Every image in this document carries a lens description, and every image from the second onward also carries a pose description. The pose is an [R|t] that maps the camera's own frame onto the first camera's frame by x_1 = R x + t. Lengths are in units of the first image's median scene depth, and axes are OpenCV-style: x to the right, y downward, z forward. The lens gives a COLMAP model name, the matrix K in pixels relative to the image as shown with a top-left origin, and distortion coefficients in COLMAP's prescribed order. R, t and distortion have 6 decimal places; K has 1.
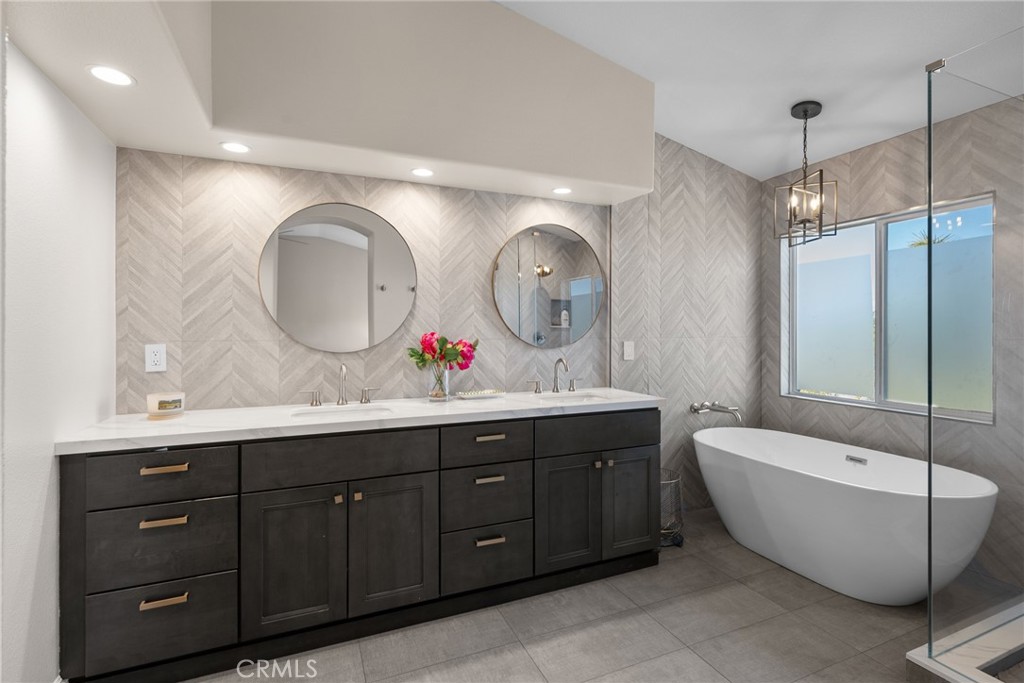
lens RADIAL K [[471.5, 0, 506.9], [0, 471.5, 337.3], [0, 0, 1]] dist [0.001046, -0.000005]
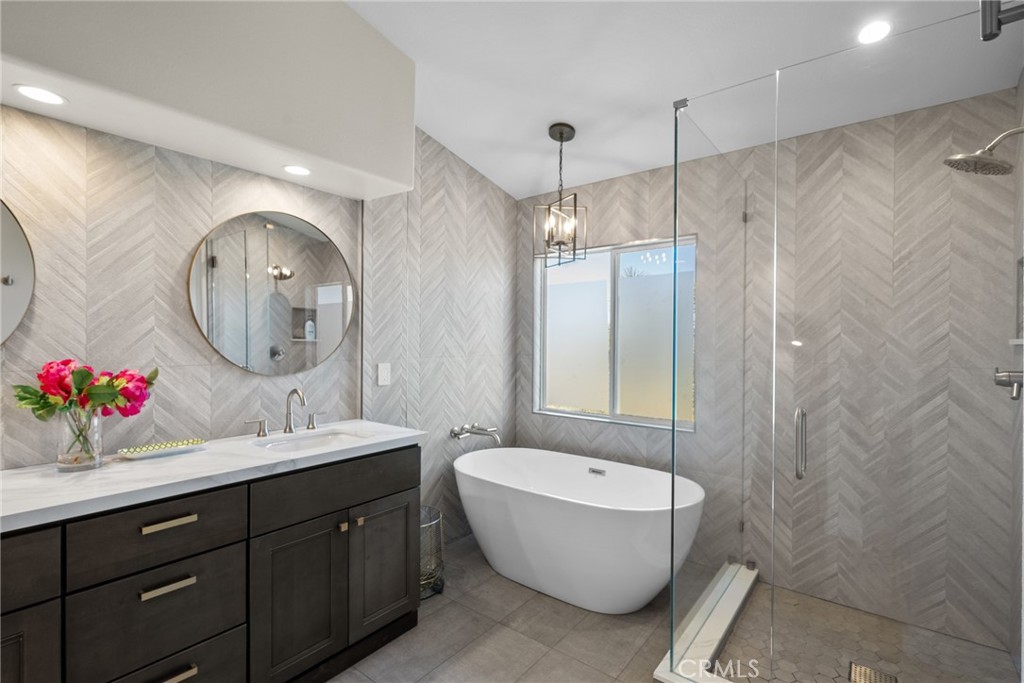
lens RADIAL K [[471.5, 0, 506.9], [0, 471.5, 337.3], [0, 0, 1]] dist [0.001046, -0.000005]
pose [[0.874757, 0.007443, 0.484505, 0.042951], [0.000595, 0.999865, -0.016435, -0.026141], [-0.484562, 0.014665, 0.874634, 0.160071]]
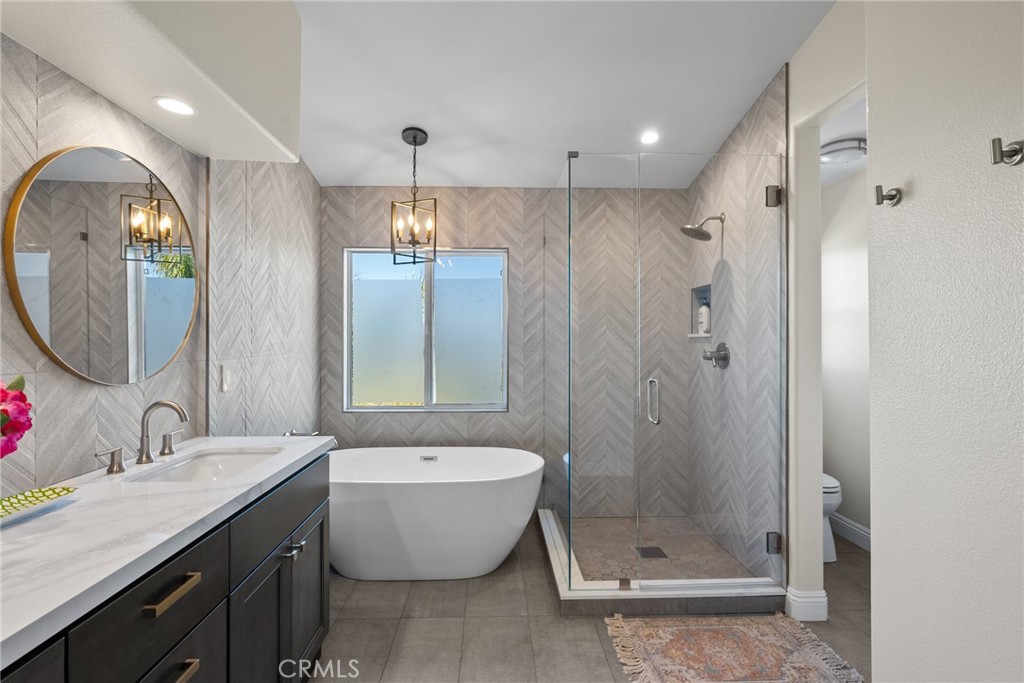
lens RADIAL K [[472.3, 0, 498.8], [0, 472.3, 332.6], [0, 0, 1]] dist [0.002070, -0.000046]
pose [[0.365988, 0.013175, 0.930526, -0.255261], [0.011540, 0.999759, -0.018694, -0.021552], [-0.930548, 0.017580, 0.365747, 0.408602]]
